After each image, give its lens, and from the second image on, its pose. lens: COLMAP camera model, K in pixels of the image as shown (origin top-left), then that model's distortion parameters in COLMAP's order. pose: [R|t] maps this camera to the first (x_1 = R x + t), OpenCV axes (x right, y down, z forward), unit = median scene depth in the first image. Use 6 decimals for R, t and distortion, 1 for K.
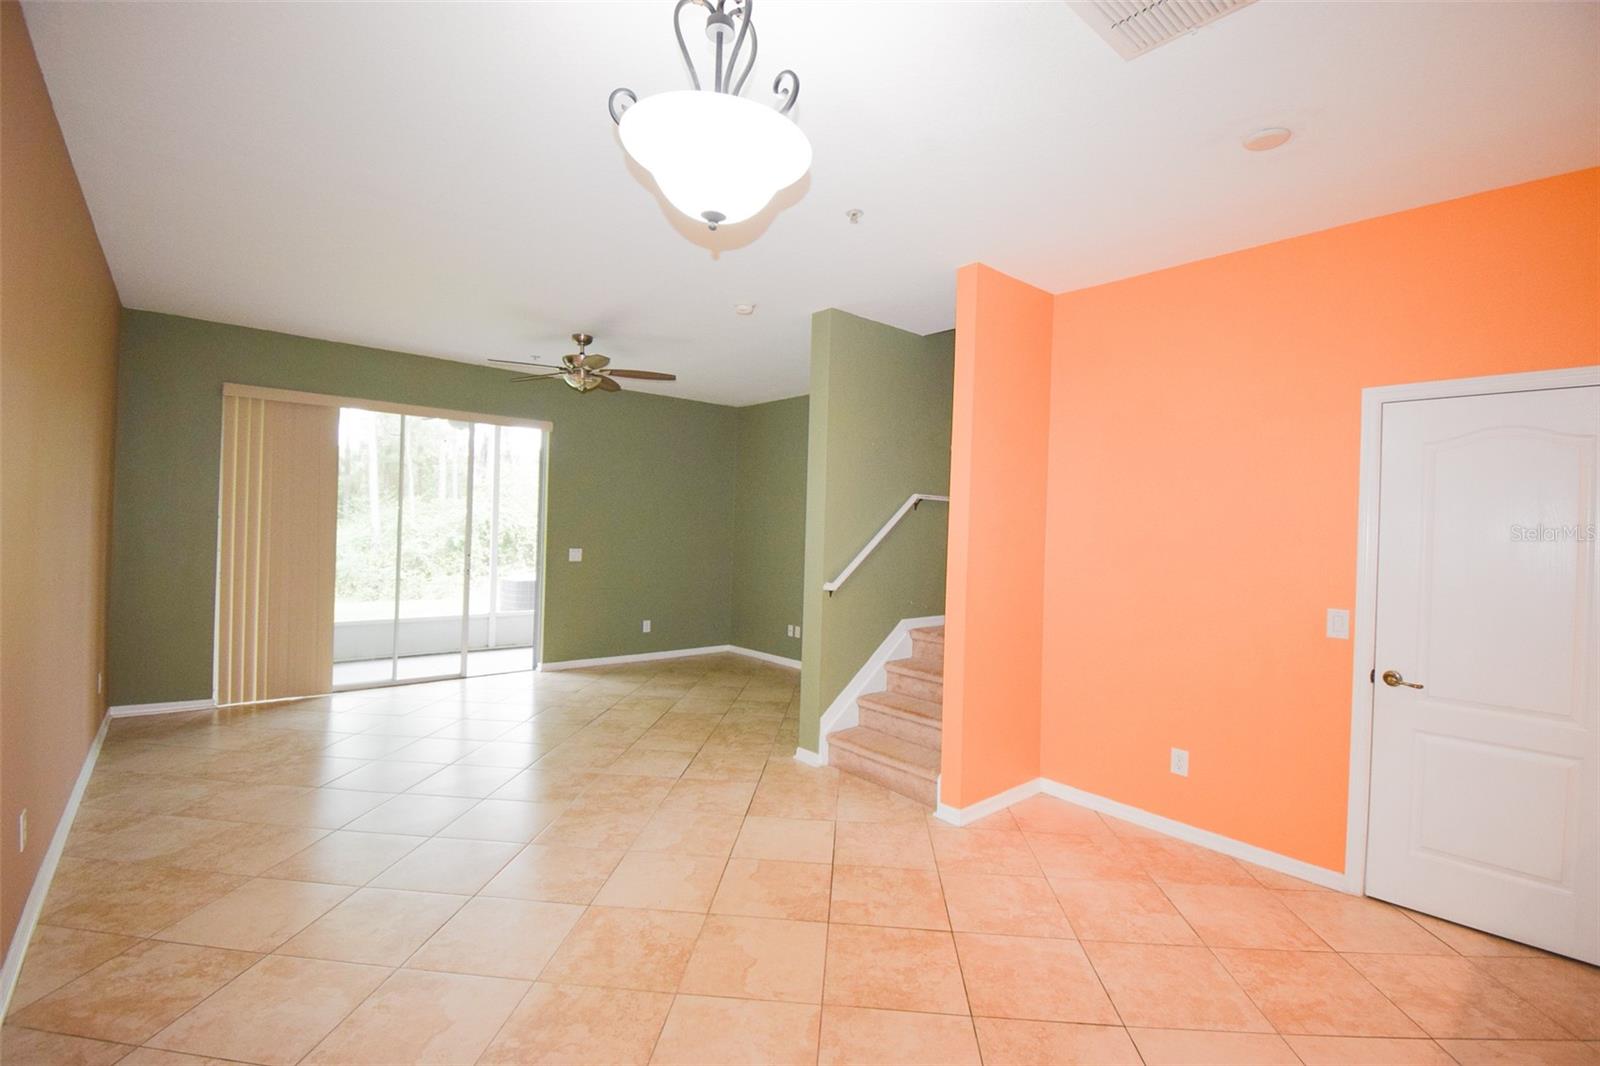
lens RADIAL K [[704.3, 0, 815.8], [0, 704.3, 526.0], [0, 0, 1]] dist [0.002979, -0.015228]
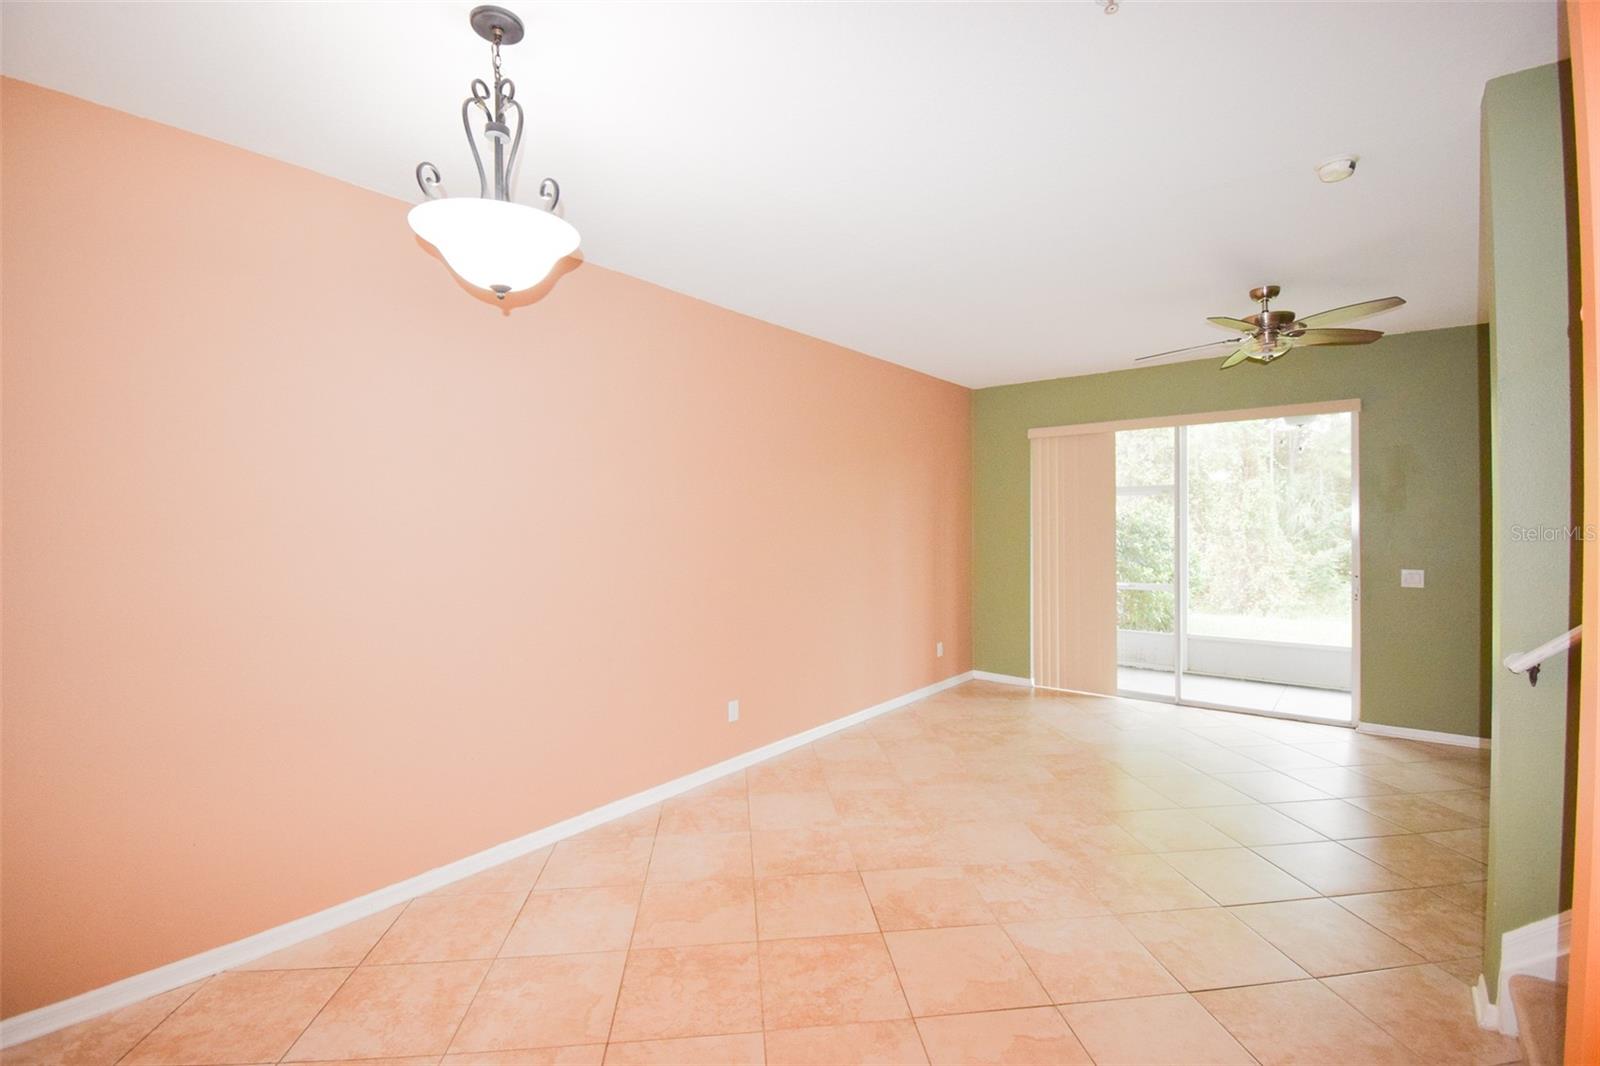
lens RADIAL K [[704.3, 0, 810.0], [0, 704.3, 534.9], [0, 0, 1]] dist [0.002979, -0.015228]
pose [[0.160404, -0.018465, -0.986879, 0.309861], [0.011399, 0.999793, -0.016853, 0.003031], [0.986986, -0.008546, 0.160581, 0.361471]]
